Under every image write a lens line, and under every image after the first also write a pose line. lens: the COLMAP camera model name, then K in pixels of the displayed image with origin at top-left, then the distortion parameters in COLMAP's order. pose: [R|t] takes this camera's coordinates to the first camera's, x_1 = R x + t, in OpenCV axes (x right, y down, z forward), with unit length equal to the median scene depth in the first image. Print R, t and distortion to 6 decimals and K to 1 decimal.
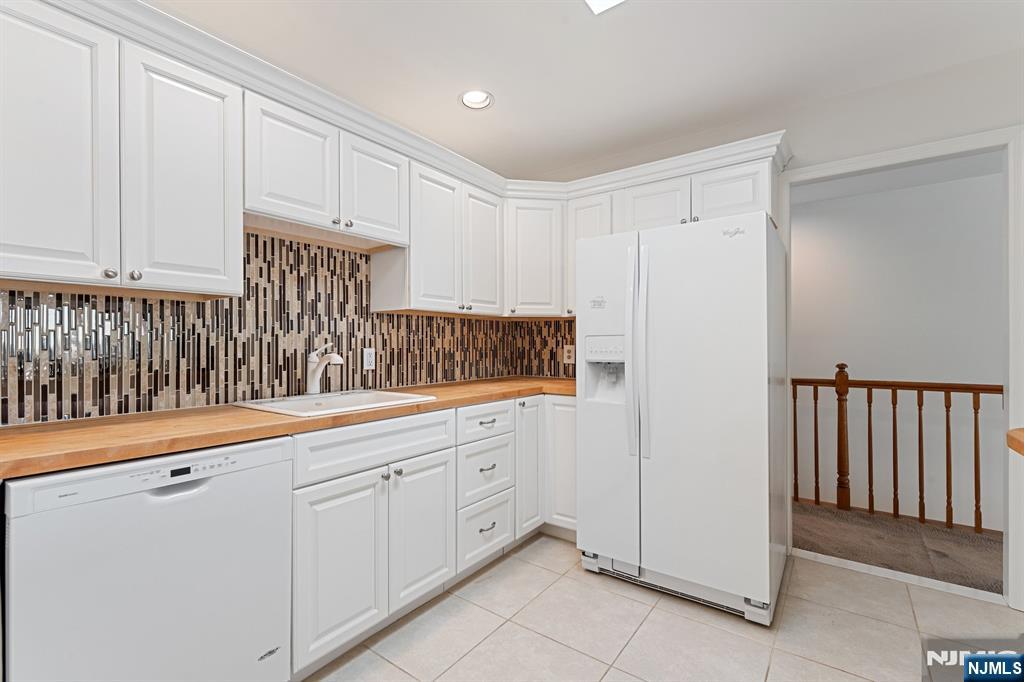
lens RADIAL K [[464.3, 0, 512.0], [0, 464.3, 341.0], [0, 0, 1]] dist [0.017267, -0.000060]
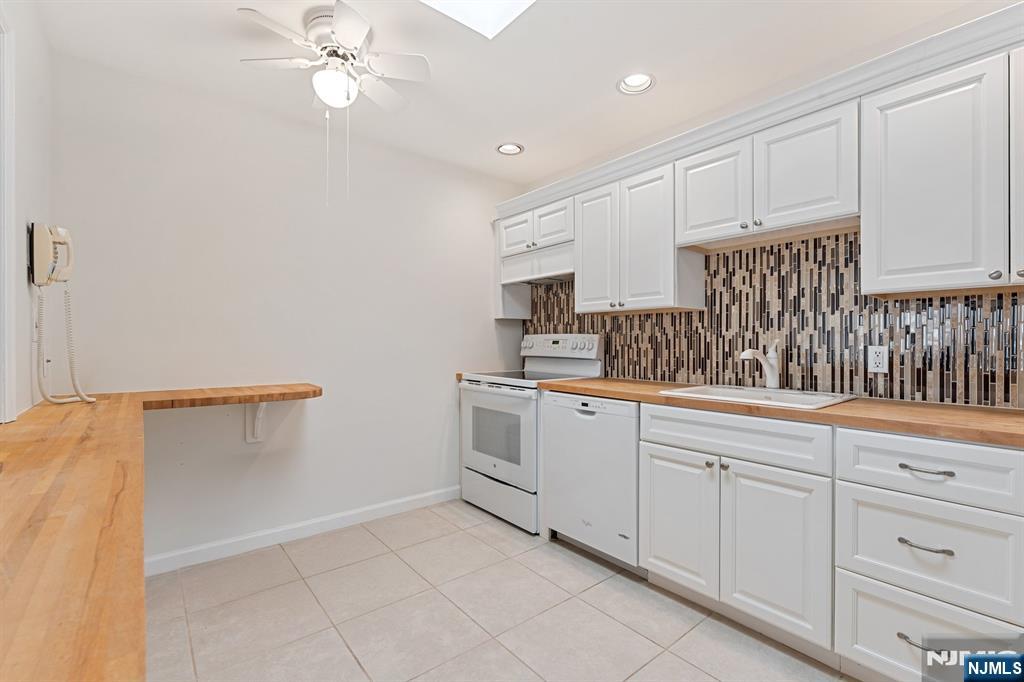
lens RADIAL K [[451.5, 0, 509.7], [0, 451.5, 340.3], [0, 0, 1]] dist [0.000330, 0.000156]
pose [[-0.262185, -0.006863, -0.964993, 0.707885], [0.000238, 0.999974, -0.007176, 0.013599], [0.965018, -0.002111, -0.262176, 0.698419]]
